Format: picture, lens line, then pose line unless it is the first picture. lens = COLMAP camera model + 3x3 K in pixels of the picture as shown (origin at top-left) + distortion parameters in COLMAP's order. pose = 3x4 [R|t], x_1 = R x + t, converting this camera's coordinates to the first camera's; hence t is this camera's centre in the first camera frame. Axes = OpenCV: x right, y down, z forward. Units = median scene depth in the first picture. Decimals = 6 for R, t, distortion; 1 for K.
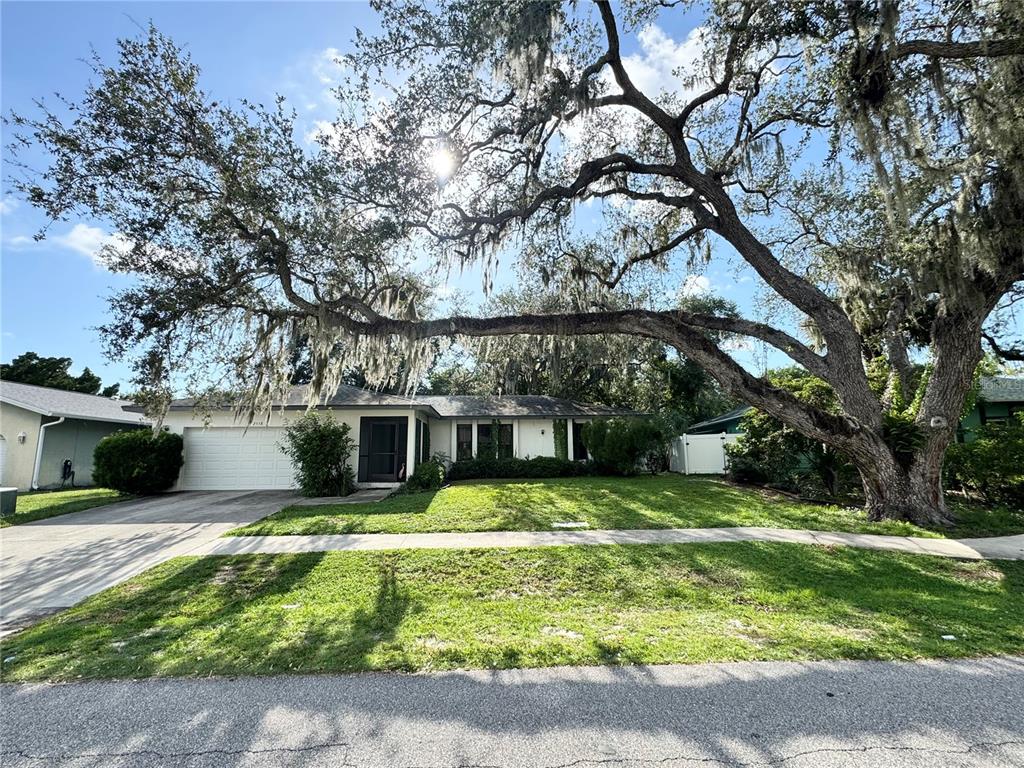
lens RADIAL K [[453.3, 0, 512.4], [0, 453.3, 379.5], [0, 0, 1]] dist [-0.003683, -0.000224]
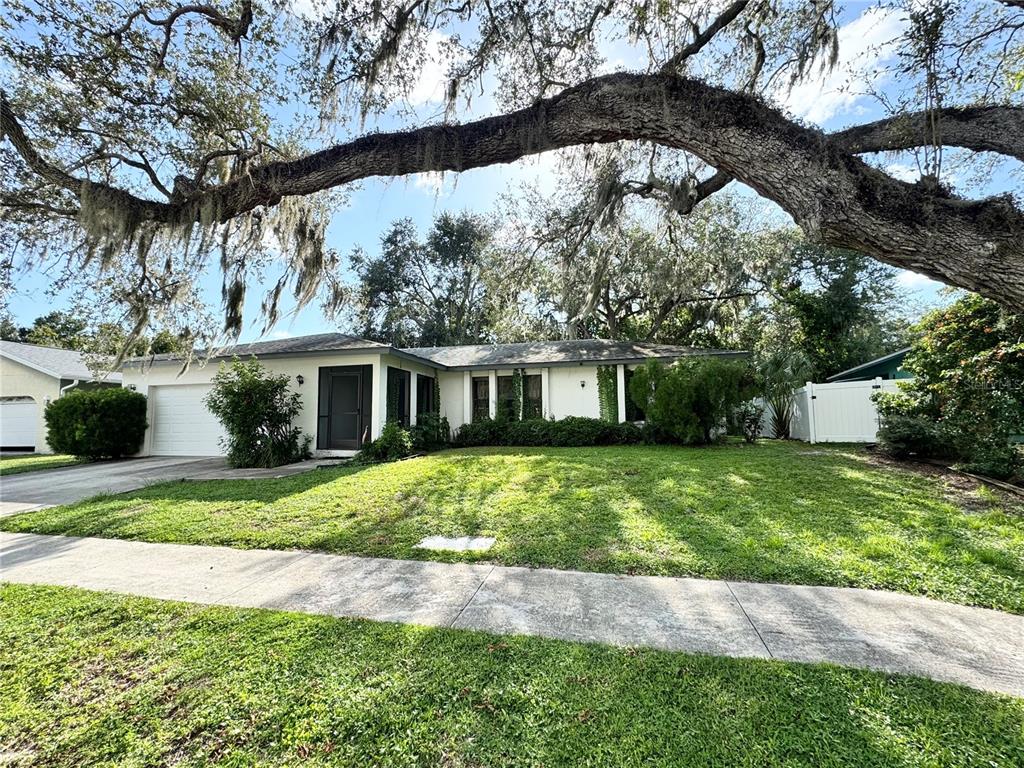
lens RADIAL K [[453.3, 0, 512.4], [0, 453.3, 379.5], [0, 0, 1]] dist [-0.003683, -0.000224]
pose [[0.959203, -0.029323, -0.281194, 0.185680], [0.050181, 0.996472, 0.067264, 0.061333], [0.278229, -0.078630, 0.957291, 0.308599]]
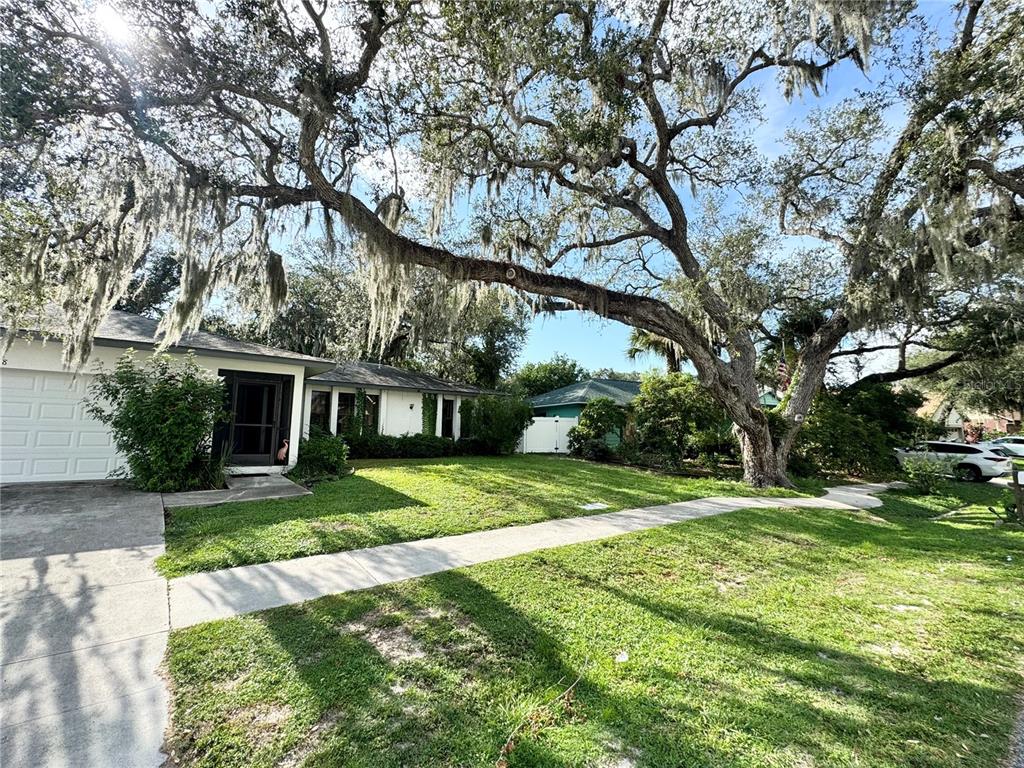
lens RADIAL K [[453.3, 0, 512.4], [0, 453.3, 379.5], [0, 0, 1]] dist [-0.003683, -0.000224]
pose [[0.809689, 0.092031, 0.579599, -0.333264], [-0.119665, 0.992769, 0.009533, 0.035259], [-0.574530, -0.077076, 0.814846, 0.186826]]
